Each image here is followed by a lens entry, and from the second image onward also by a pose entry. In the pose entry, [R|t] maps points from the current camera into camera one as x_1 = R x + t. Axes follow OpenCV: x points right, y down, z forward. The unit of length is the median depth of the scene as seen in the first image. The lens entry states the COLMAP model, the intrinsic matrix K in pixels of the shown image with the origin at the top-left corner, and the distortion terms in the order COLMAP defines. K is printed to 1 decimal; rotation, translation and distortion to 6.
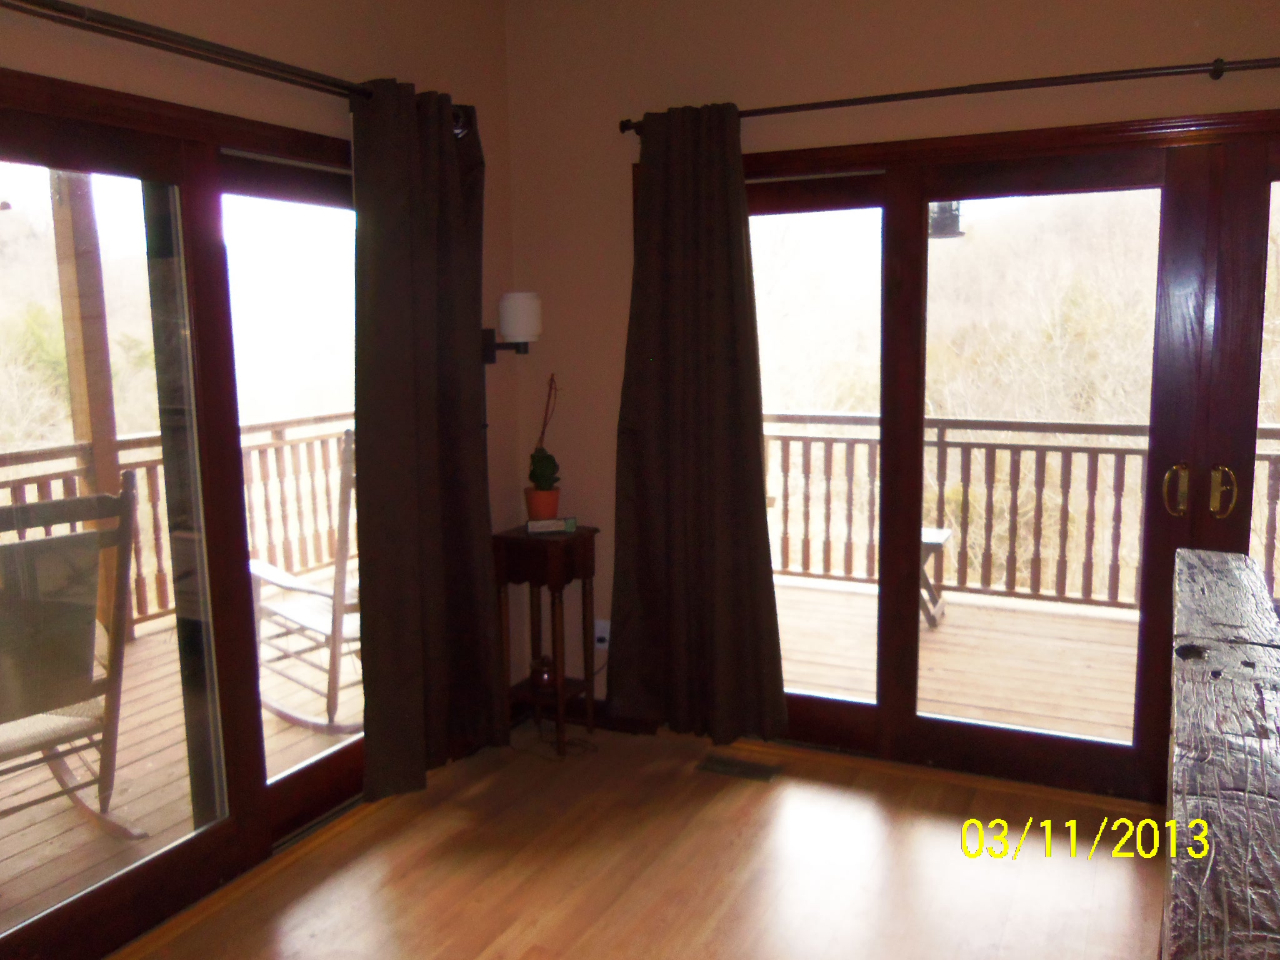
lens RADIAL K [[1072.7, 0, 637.7], [0, 1072.7, 480.5], [0, 0, 1]] dist [-0.013376, 0.013062]
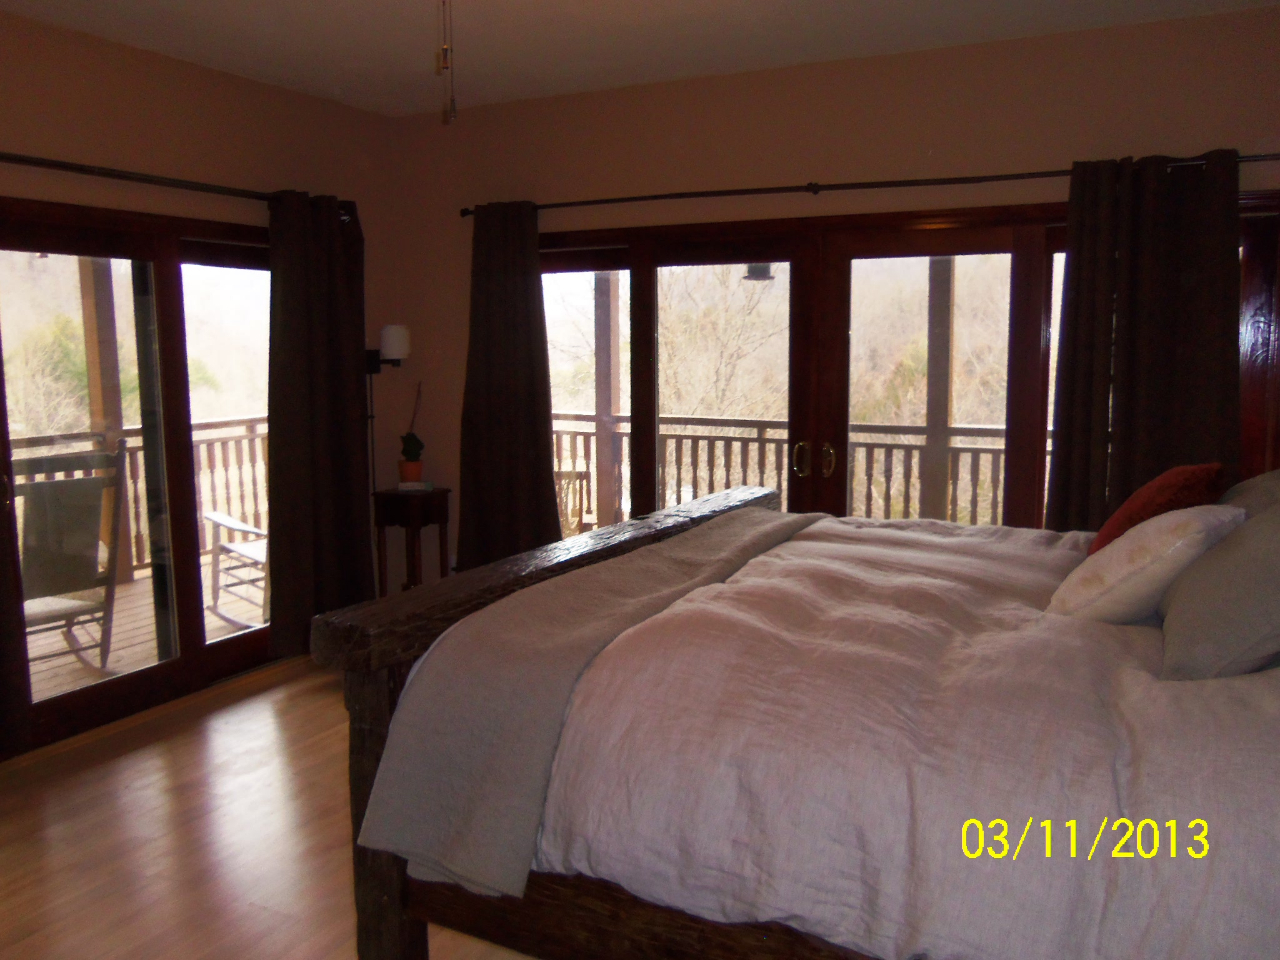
lens RADIAL K [[1072.7, 0, 642.2], [0, 1072.7, 483.9], [0, 0, 1]] dist [-0.013376, 0.013062]
pose [[0.999842, 0.010137, -0.014574, 0.255884], [-0.010305, 0.999881, -0.011494, 0.055016], [0.014455, 0.011643, 0.999828, -0.456813]]
